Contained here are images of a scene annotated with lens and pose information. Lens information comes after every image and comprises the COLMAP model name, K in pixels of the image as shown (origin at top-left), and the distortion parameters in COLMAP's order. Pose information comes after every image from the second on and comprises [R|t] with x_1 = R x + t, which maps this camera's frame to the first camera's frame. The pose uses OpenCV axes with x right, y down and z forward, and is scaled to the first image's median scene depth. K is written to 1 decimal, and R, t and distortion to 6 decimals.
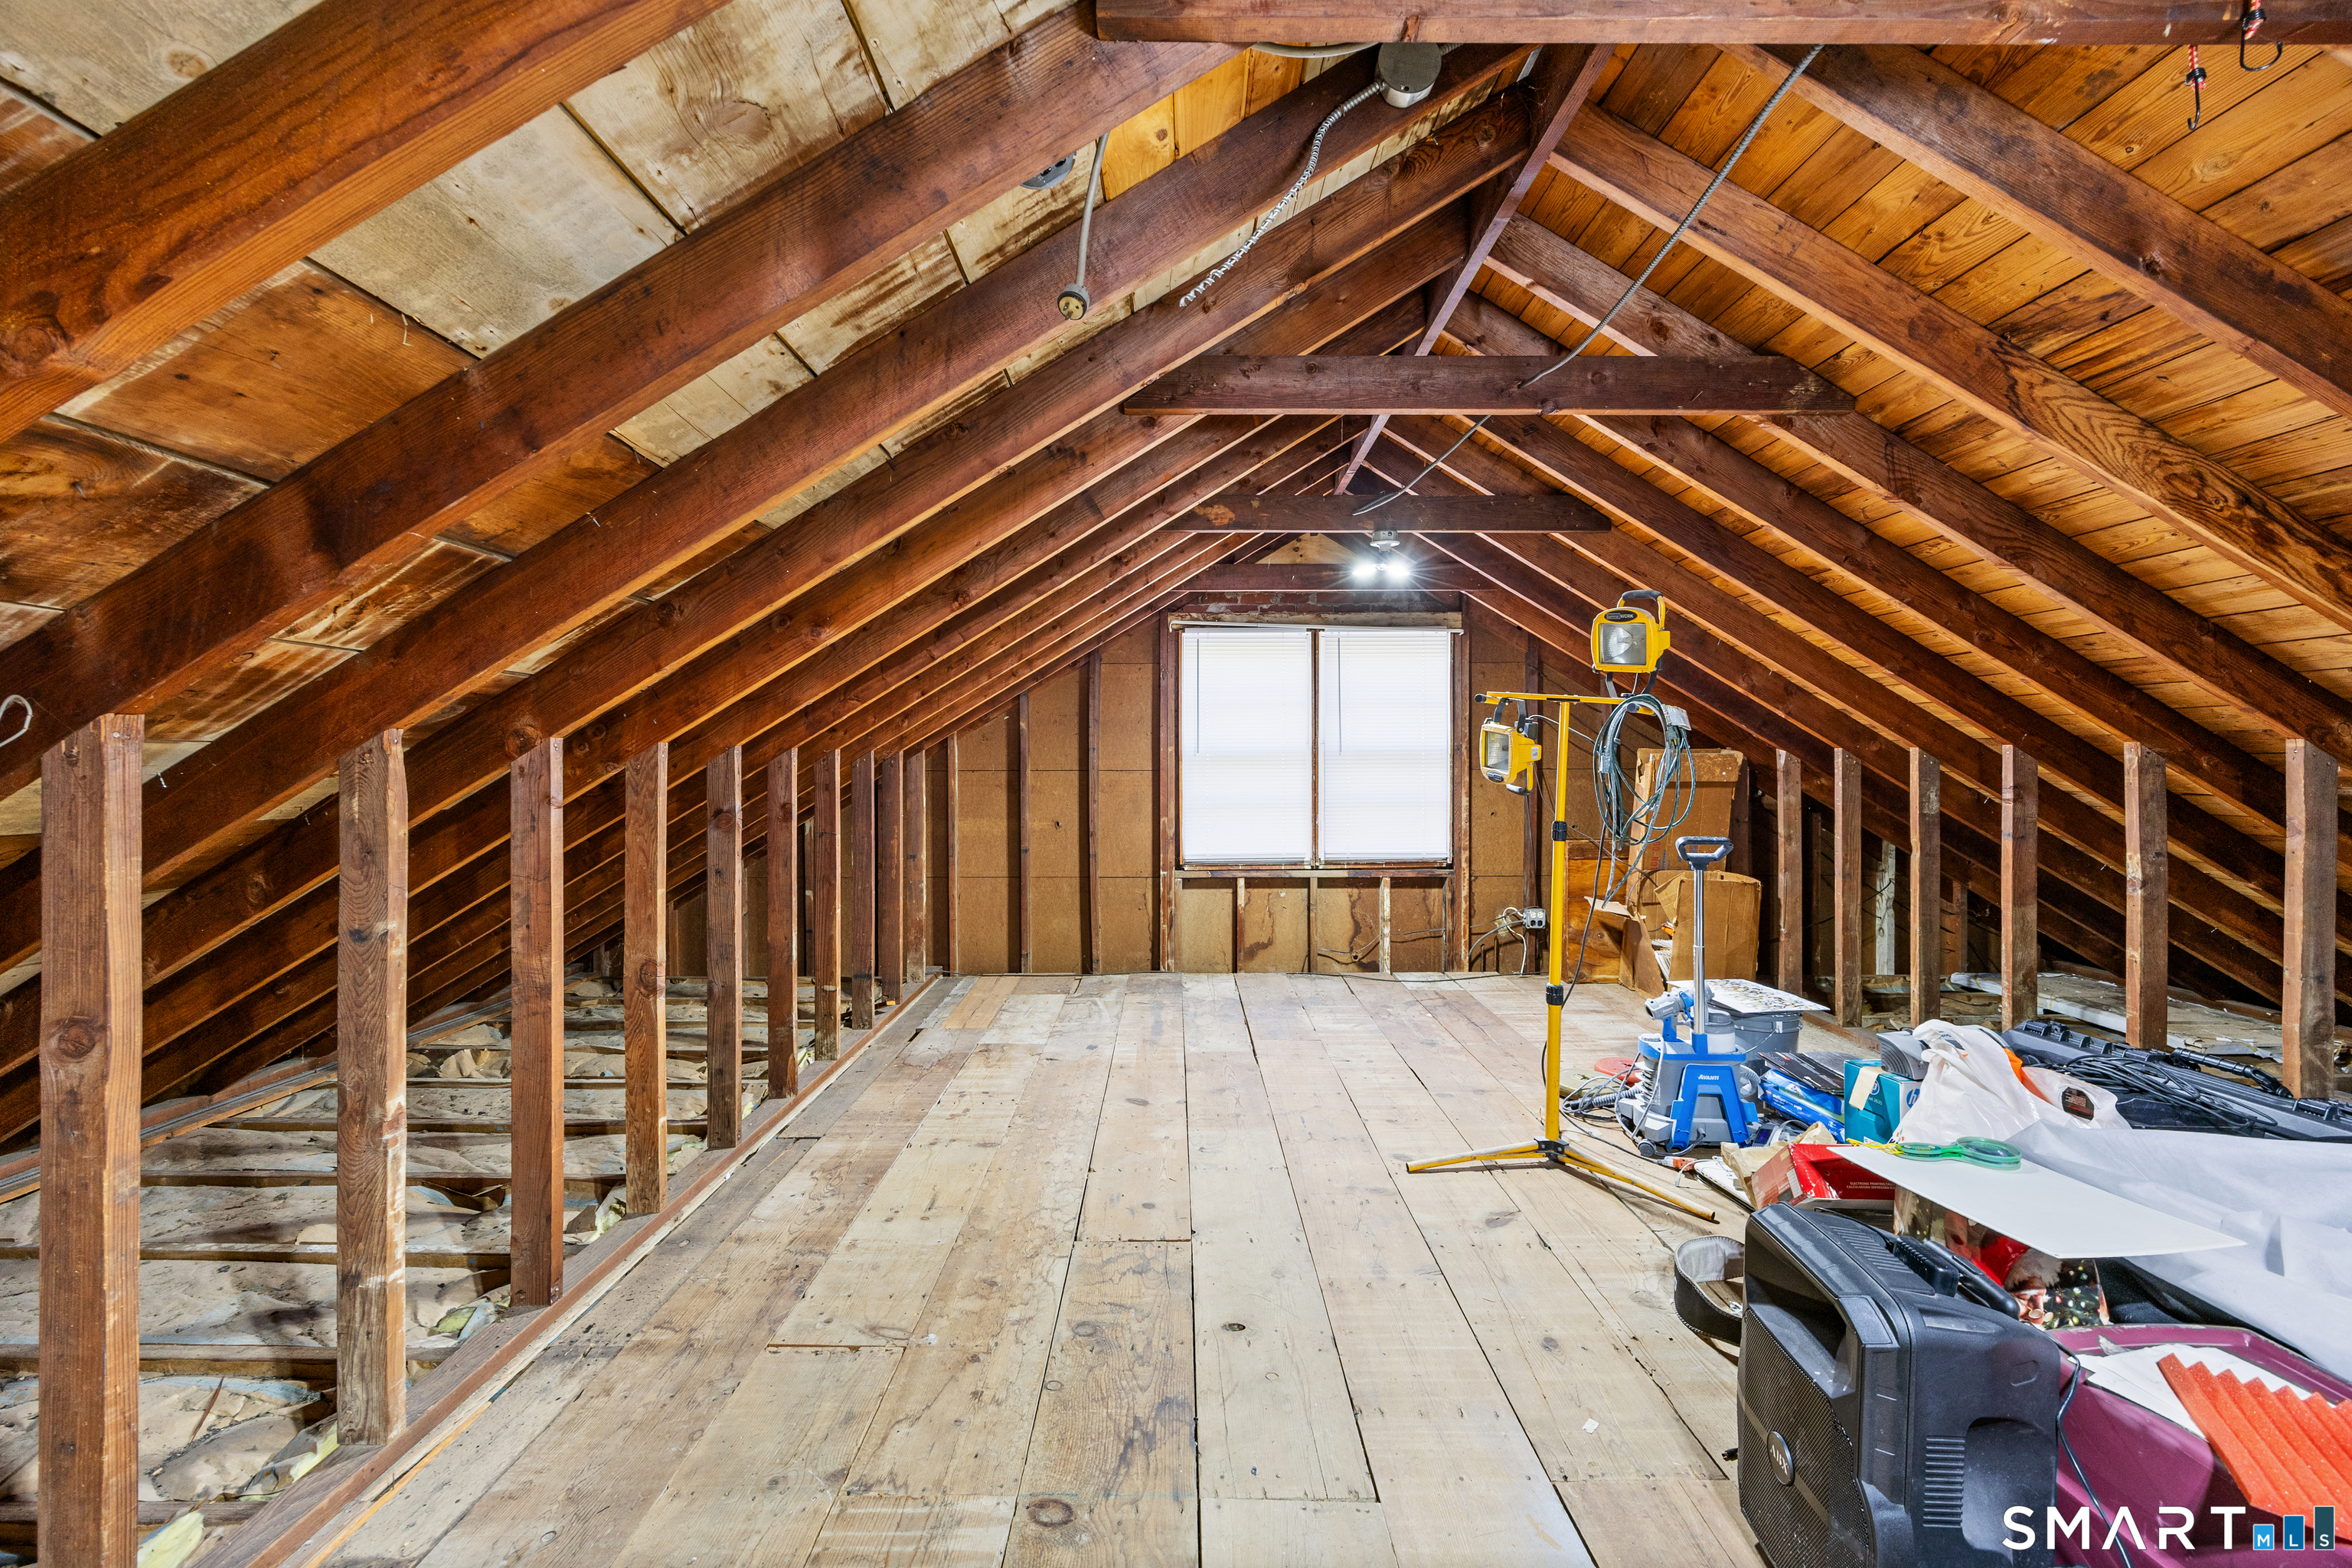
lens RADIAL K [[924.1, 0, 1174.2], [0, 924.1, 776.1], [0, 0, 1]] dist [0.000346, -0.000055]
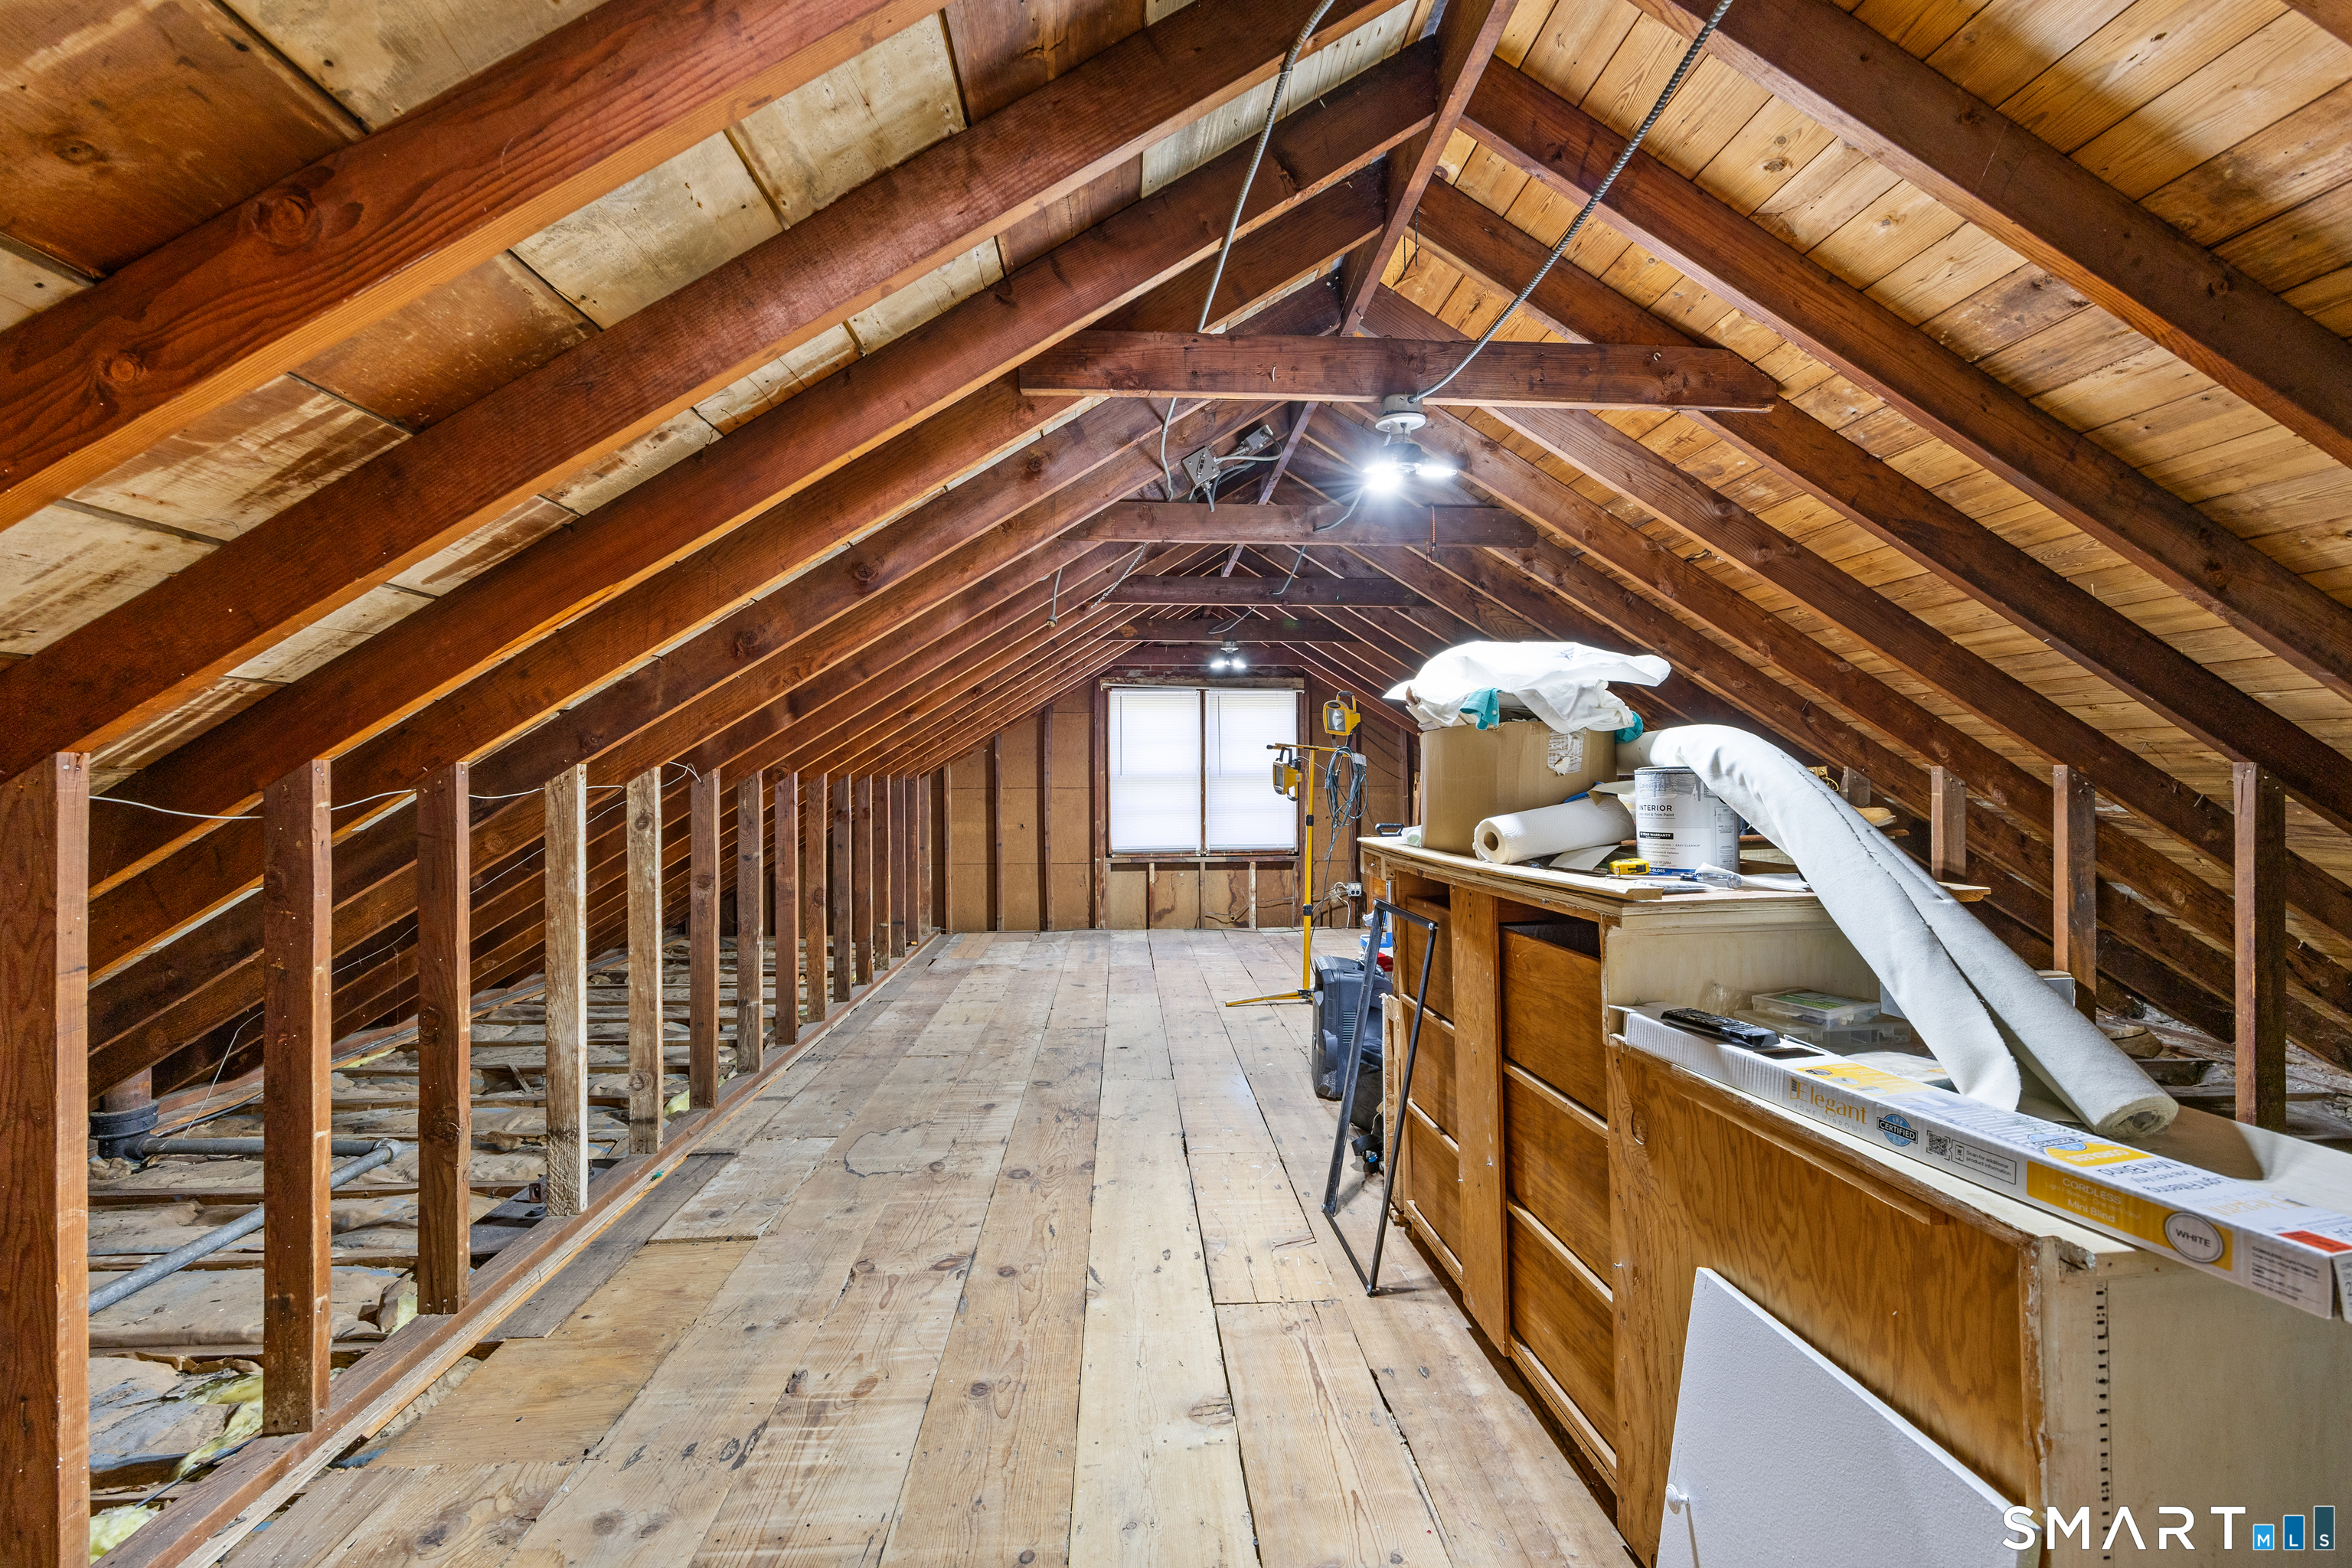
lens RADIAL K [[924.1, 0, 1176.1], [0, 924.1, 798.3], [0, 0, 1]] dist [0.000346, -0.000055]
pose [[0.998071, -0.002930, 0.062014, 0.021923], [0.002609, 0.999983, 0.005242, 0.002923], [-0.062028, -0.005070, 0.998062, -0.435800]]
